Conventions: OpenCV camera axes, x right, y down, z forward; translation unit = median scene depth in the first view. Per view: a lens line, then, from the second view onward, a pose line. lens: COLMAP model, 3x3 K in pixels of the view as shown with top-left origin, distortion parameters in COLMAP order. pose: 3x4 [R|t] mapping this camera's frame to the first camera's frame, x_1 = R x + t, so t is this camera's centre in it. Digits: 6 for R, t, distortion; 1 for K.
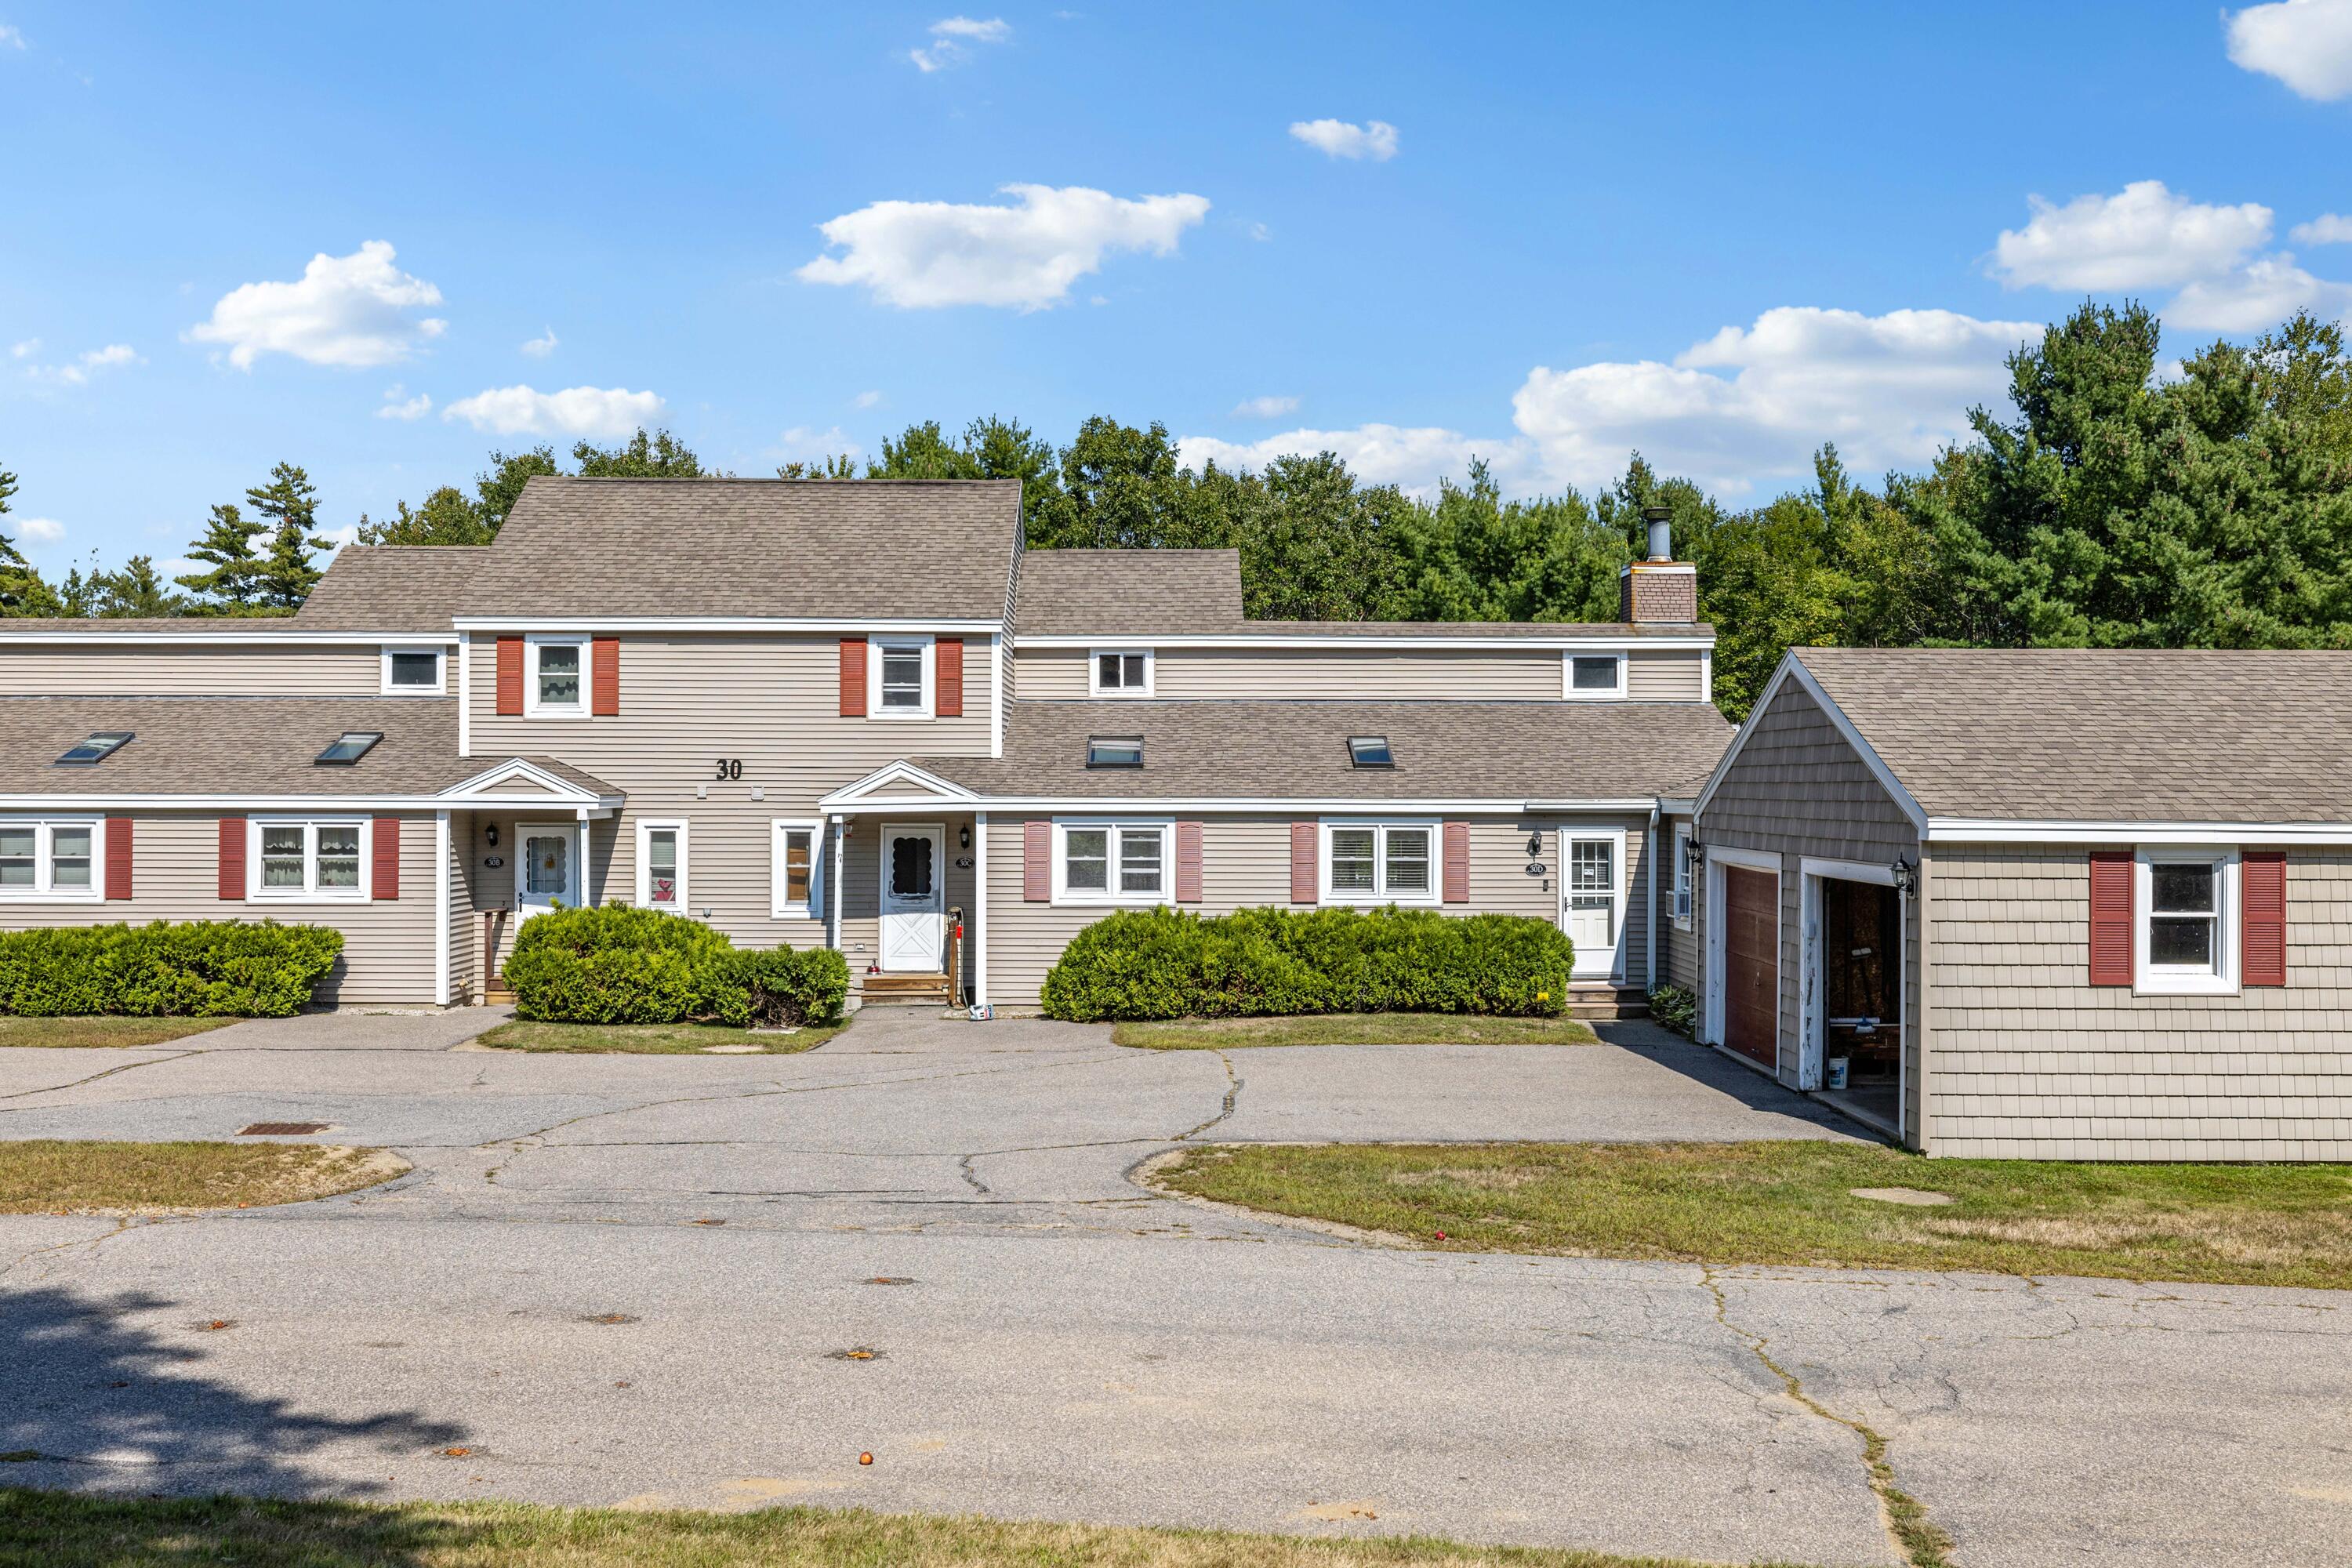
lens RADIAL K [[2156.7, 0, 1172.2], [0, 2156.7, 785.2], [0, 0, 1]] dist [0.052690, 0.000000]
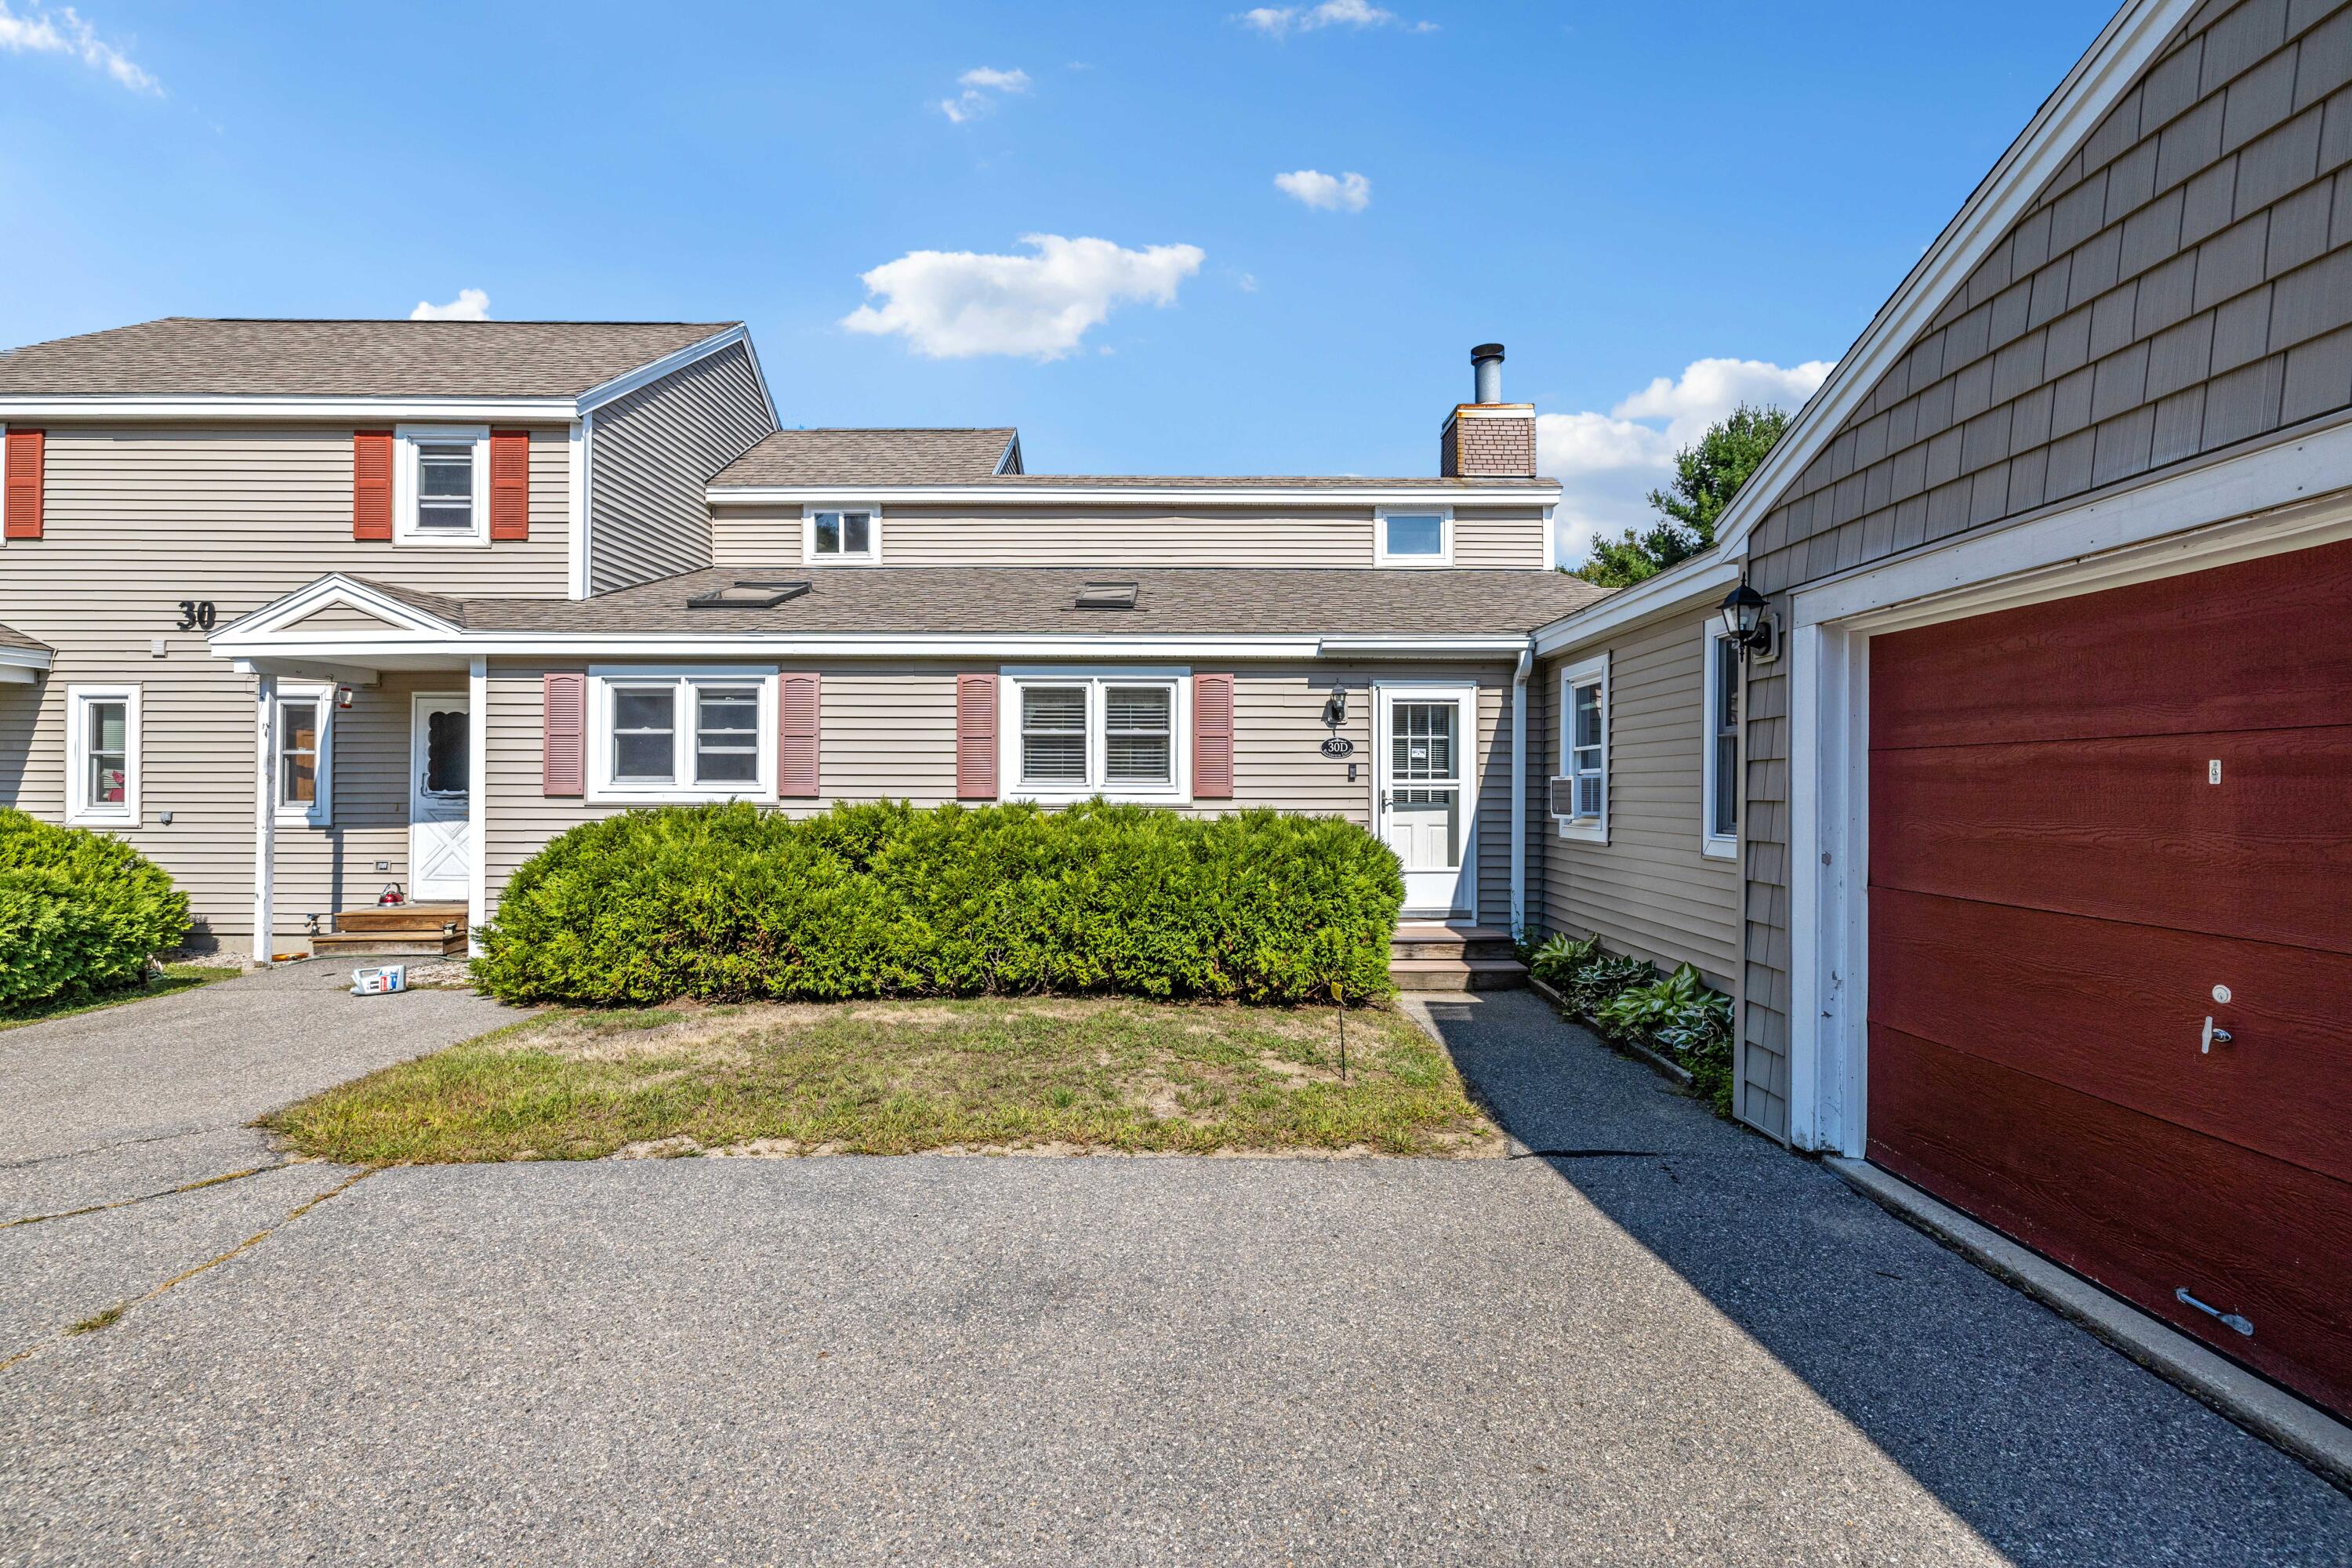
lens RADIAL K [[984.9, 0, 1182.2], [0, 984.9, 789.4], [0, 0, 1]] dist [0.002430, 0.000152]
pose [[0.999986, 0.000689, -0.005304, 0.123781], [-0.000696, 0.999999, -0.001197, 0.051803], [0.005304, 0.001201, 0.999985, 0.706499]]
